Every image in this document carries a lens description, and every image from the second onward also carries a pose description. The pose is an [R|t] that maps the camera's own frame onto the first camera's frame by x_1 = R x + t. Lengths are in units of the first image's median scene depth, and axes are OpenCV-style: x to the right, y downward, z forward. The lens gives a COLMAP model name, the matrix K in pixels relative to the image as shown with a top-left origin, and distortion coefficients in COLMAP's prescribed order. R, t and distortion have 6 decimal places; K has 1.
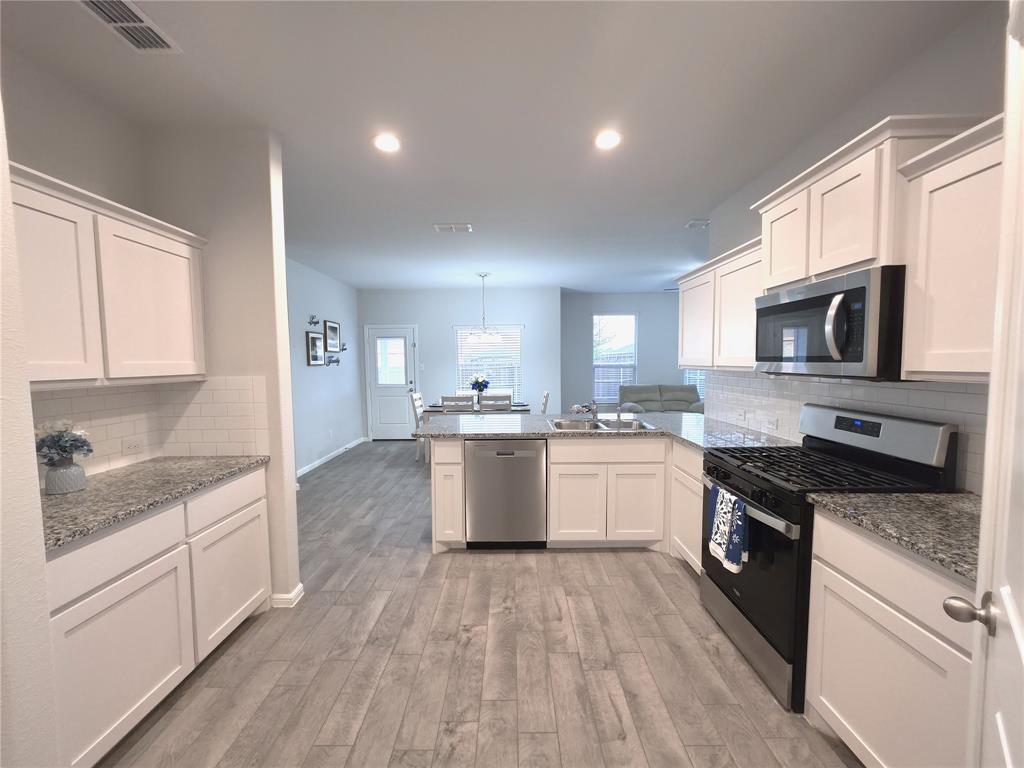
lens RADIAL K [[409.0, 0, 506.1], [0, 409.0, 383.0], [0, 0, 1]] dist [0.001148, 0.000095]
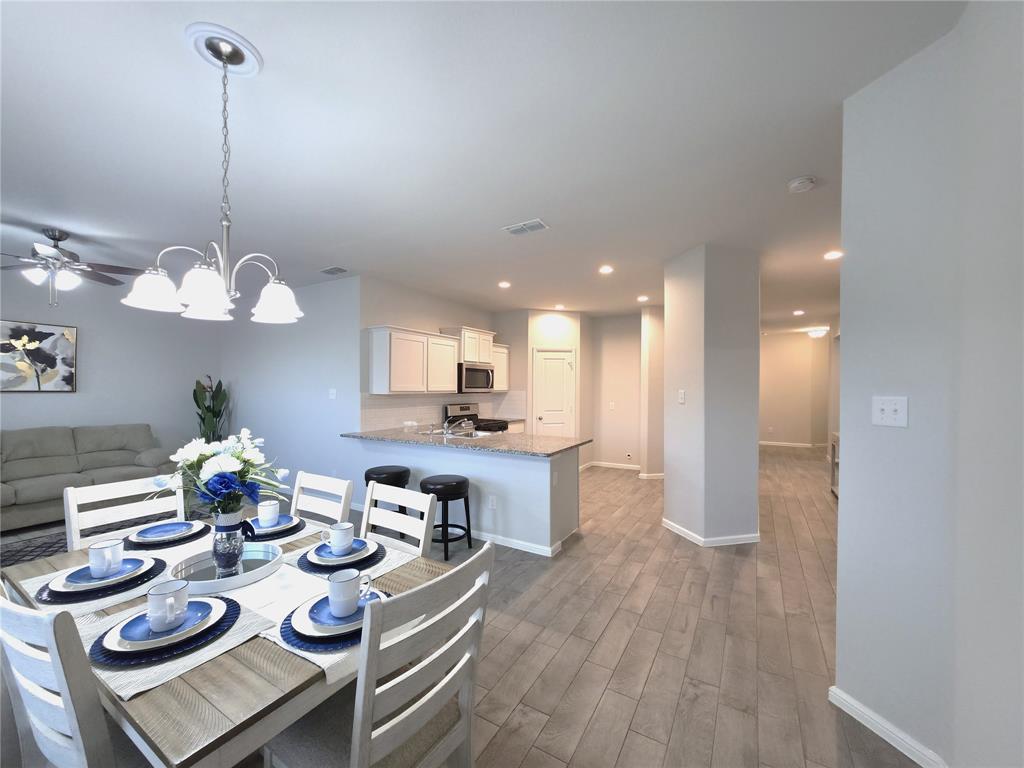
lens RADIAL K [[409.0, 0, 509.8], [0, 409.0, 386.9], [0, 0, 1]] dist [0.001148, 0.000095]
pose [[-0.864331, 0.010555, 0.502813, -0.904381], [0.035908, 0.998523, 0.040766, -0.155229], [-0.501640, 0.053291, -0.863433, 3.065896]]
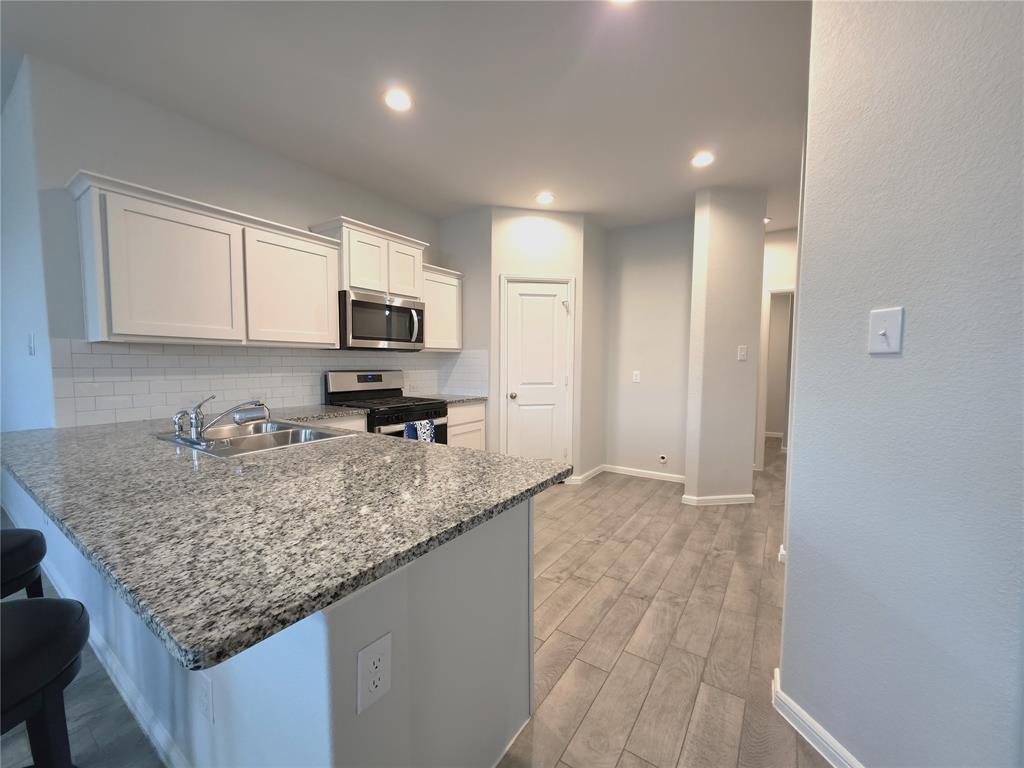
lens RADIAL K [[409.0, 0, 509.5], [0, 409.0, 387.5], [0, 0, 1]] dist [0.001148, 0.000095]
pose [[-0.833914, -0.024592, 0.551347, -0.552603], [0.037810, 0.994114, 0.101528, -0.012531], [-0.550598, 0.105511, -0.828075, 1.849386]]
